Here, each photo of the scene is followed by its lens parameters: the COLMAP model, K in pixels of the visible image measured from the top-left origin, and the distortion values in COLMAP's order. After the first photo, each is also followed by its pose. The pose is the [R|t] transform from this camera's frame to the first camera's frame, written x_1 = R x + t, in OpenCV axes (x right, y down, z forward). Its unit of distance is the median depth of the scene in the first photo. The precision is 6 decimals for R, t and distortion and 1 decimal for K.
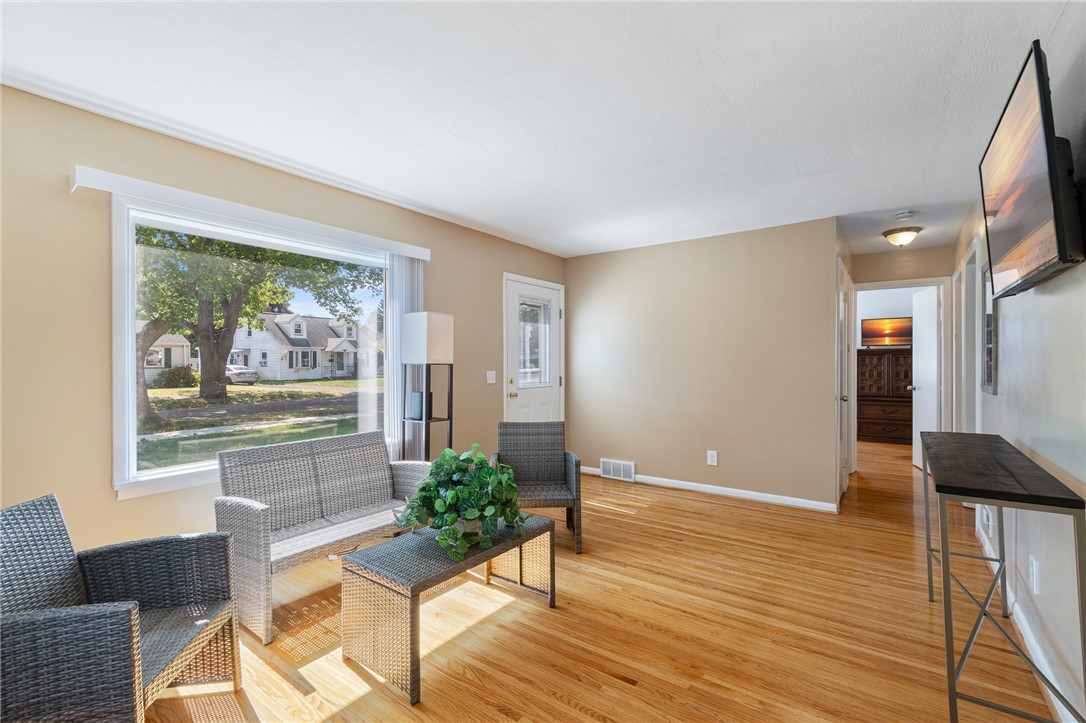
lens RADIAL K [[480.6, 0, 541.9], [0, 480.6, 364.8], [0, 0, 1]] dist [0.002078, -0.000304]
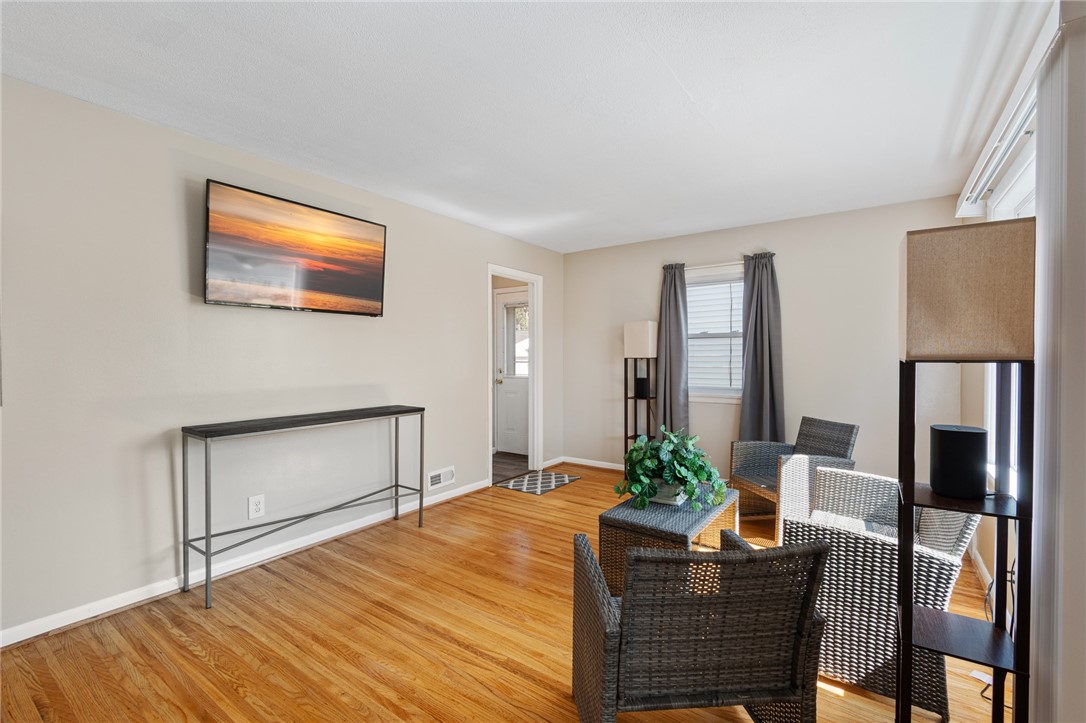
lens RADIAL K [[480.6, 0, 539.9], [0, 480.6, 358.4], [0, 0, 1]] dist [0.002078, -0.000304]
pose [[-0.999854, 0.000740, -0.017062, 0.136259], [0.000625, 0.999977, 0.006755, -0.008508], [0.017067, 0.006744, -0.999832, 1.625844]]
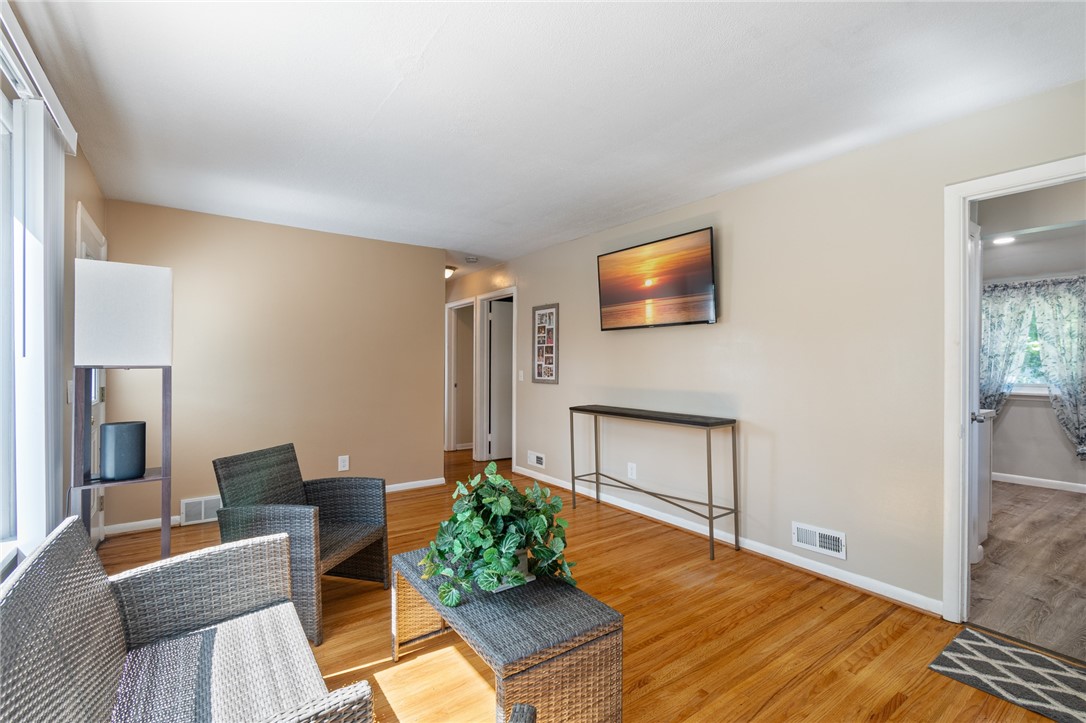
lens RADIAL K [[480.6, 0, 541.1], [0, 480.6, 363.5], [0, 0, 1]] dist [0.002078, -0.000304]
pose [[0.307618, 0.004366, 0.951500, -0.675157], [-0.001532, 0.999990, -0.004093, -0.003167], [-0.951509, -0.000199, 0.307622, 0.495898]]
